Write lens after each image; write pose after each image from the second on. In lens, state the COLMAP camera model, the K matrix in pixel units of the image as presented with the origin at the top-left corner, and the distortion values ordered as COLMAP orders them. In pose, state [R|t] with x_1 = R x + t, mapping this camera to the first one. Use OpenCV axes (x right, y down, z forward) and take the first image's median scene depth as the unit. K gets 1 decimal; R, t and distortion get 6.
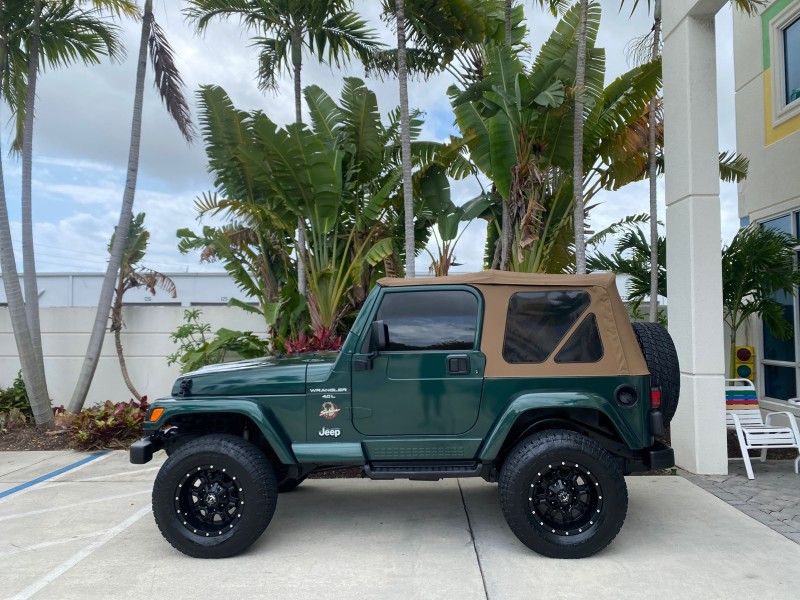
lens RADIAL K [[612.9, 0, 394.2], [0, 612.9, 299.5], [0, 0, 1]] dist [0.019614, -0.019036]
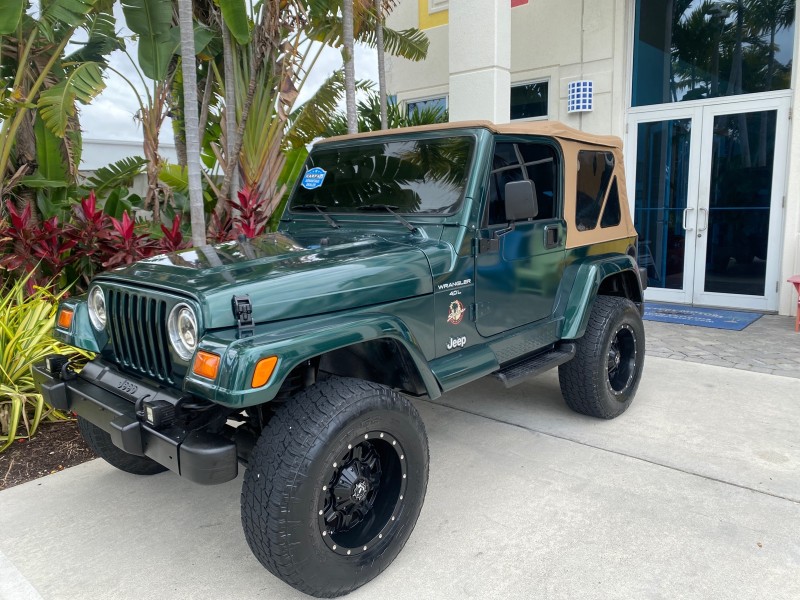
lens RADIAL K [[612.9, 0, 398.9], [0, 612.9, 296.7], [0, 0, 1]] dist [0.019614, -0.019036]
pose [[0.637191, -0.129284, 0.759785, -0.349414], [-0.017520, 0.983145, 0.181983, 0.019959], [-0.770506, -0.129270, 0.624187, 0.321600]]
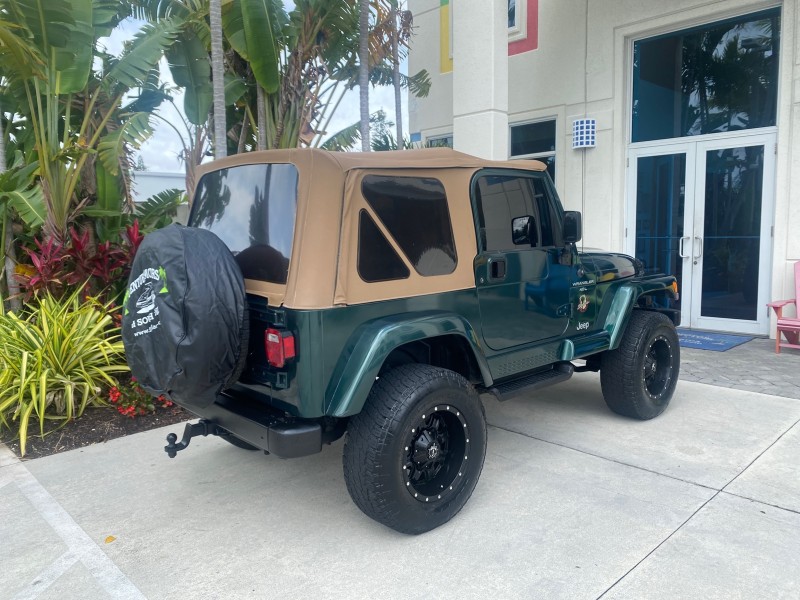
lens RADIAL K [[612.9, 0, 396.0], [0, 612.9, 297.4], [0, 0, 1]] dist [0.019614, -0.019036]
pose [[0.702360, -0.085478, 0.706671, -0.374547], [-0.018687, 0.990207, 0.138348, 0.018030], [-0.711577, -0.110376, 0.693885, 0.215724]]
